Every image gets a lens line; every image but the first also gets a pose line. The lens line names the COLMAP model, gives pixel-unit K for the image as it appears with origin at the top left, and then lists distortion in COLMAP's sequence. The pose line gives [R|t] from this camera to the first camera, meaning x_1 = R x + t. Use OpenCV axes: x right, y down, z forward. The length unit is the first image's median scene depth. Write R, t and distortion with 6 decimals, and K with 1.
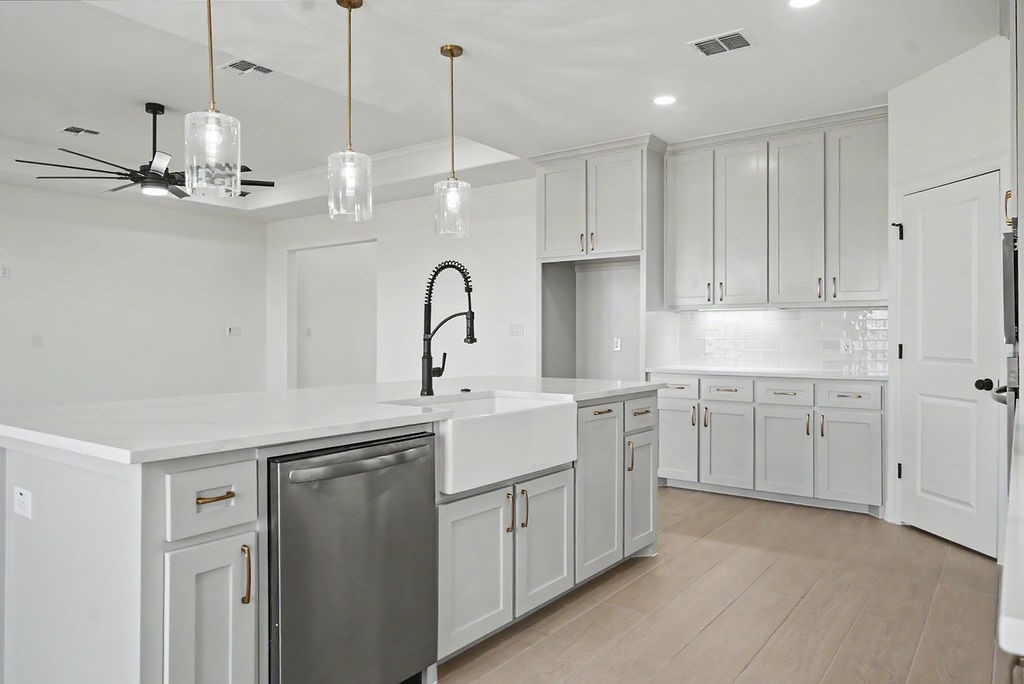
lens RADIAL K [[689.3, 0, 509.8], [0, 689.3, 332.8], [0, 0, 1]] dist [0.006656, -0.002697]
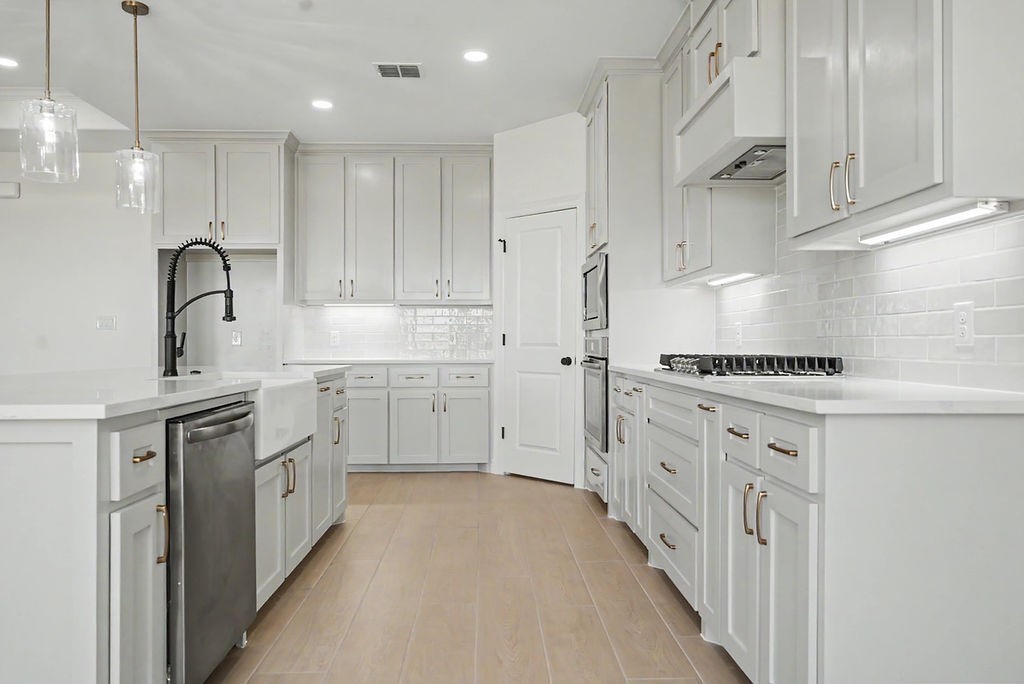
lens RADIAL K [[711.0, 0, 510.6], [0, 711.0, 346.3], [0, 0, 1]] dist [0.001869, 0.003108]
pose [[0.786885, -0.005345, 0.617076, -0.231664], [-0.001260, 0.999946, 0.010268, 0.024953], [-0.617098, -0.008858, 0.786836, -0.045838]]
